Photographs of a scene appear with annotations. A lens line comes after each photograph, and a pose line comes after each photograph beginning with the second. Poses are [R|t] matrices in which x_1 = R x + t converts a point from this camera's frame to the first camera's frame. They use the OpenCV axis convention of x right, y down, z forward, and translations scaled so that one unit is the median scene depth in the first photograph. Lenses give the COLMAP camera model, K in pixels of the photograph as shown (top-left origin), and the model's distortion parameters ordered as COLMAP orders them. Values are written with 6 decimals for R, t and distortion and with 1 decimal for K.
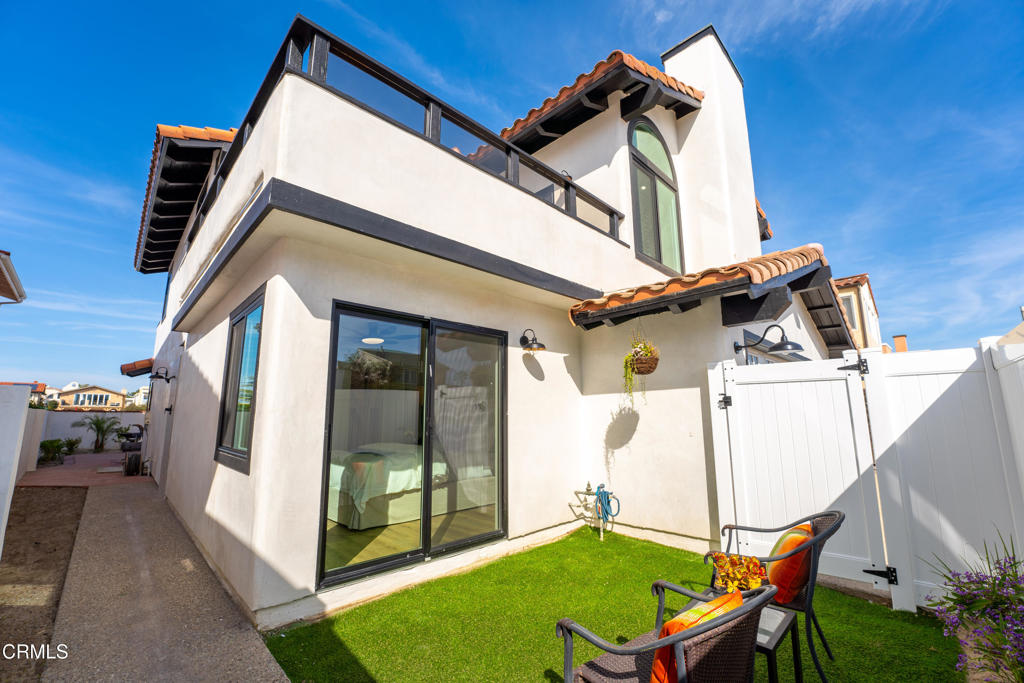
lens RADIAL K [[416.4, 0, 511.7], [0, 416.4, 345.0], [0, 0, 1]] dist [-0.033910, 0.005007]
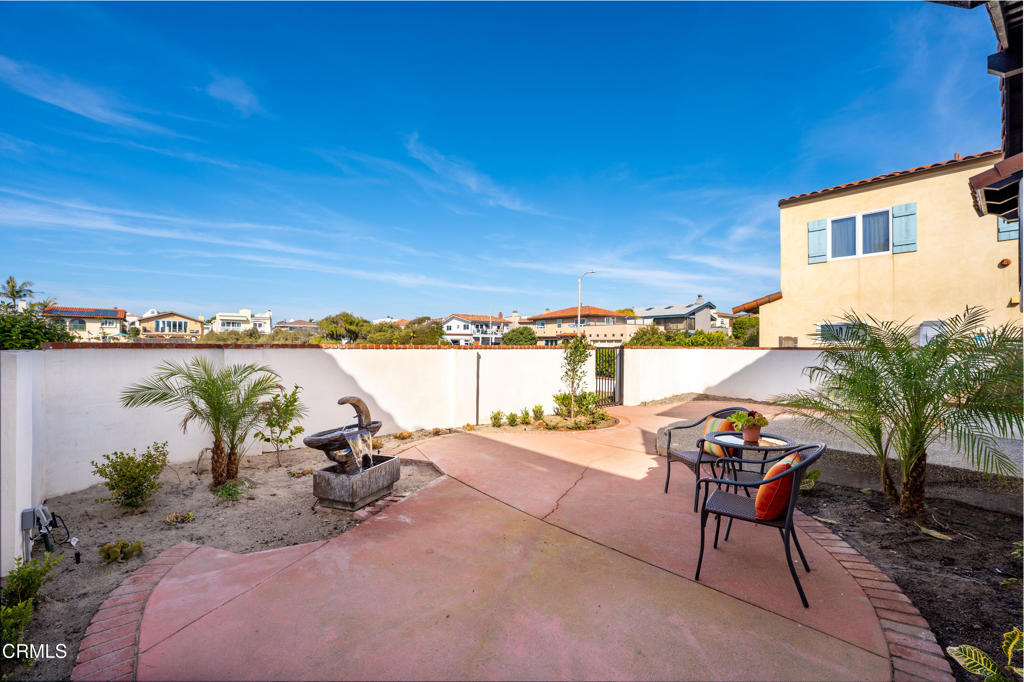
lens RADIAL K [[416.4, 0, 511.7], [0, 416.4, 344.5], [0, 0, 1]] dist [-0.033910, 0.005007]
pose [[0.994447, 0.015241, -0.104133, -0.425720], [0.002089, 0.986404, 0.164326, 0.062647], [0.105222, -0.163631, 0.980894, 0.403625]]
